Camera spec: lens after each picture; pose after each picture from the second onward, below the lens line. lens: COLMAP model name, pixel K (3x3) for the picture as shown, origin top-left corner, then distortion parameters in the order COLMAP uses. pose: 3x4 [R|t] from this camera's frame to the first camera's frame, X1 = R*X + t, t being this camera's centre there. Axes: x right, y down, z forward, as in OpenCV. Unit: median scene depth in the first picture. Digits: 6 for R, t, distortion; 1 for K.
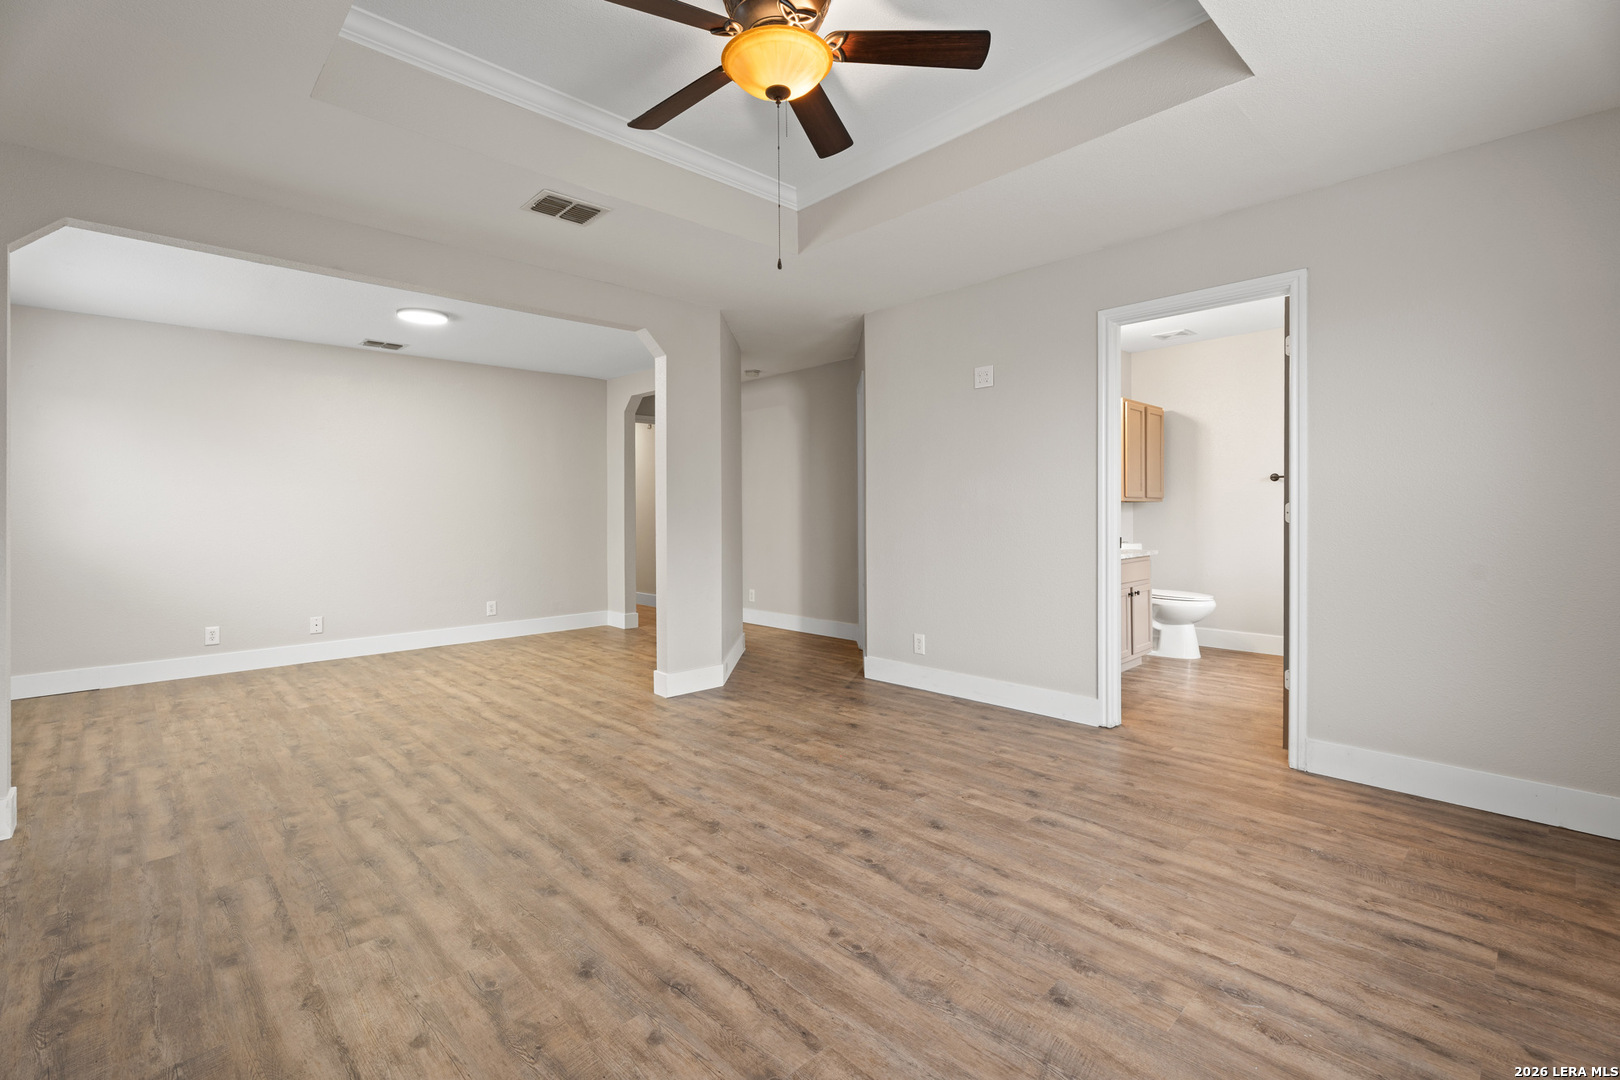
lens RADIAL K [[712.8, 0, 812.3], [0, 712.8, 532.3], [0, 0, 1]] dist [-0.002416, -0.000545]
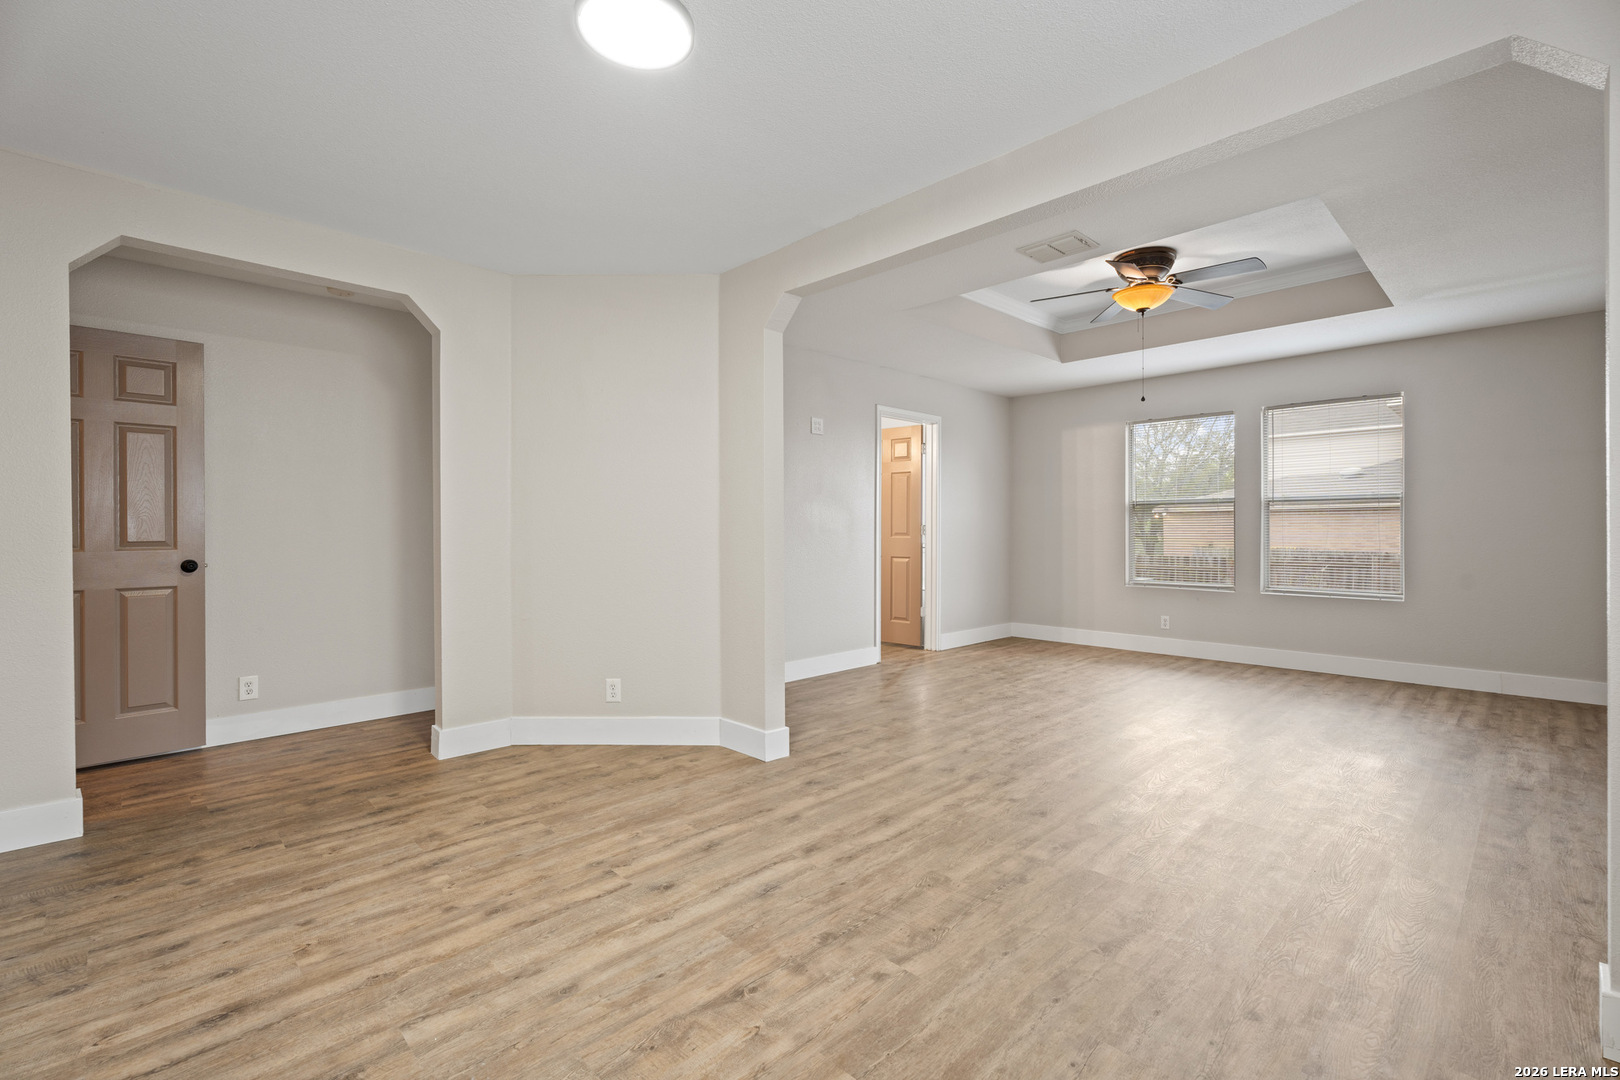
lens RADIAL K [[712.8, 0, 817.8], [0, 712.8, 534.7], [0, 0, 1]] dist [-0.002416, -0.000545]
pose [[-0.017339, 0.007462, 0.999822, -1.187120], [0.032735, 0.999440, -0.006891, -0.009739], [-0.999314, 0.032610, -0.017573, 1.153220]]
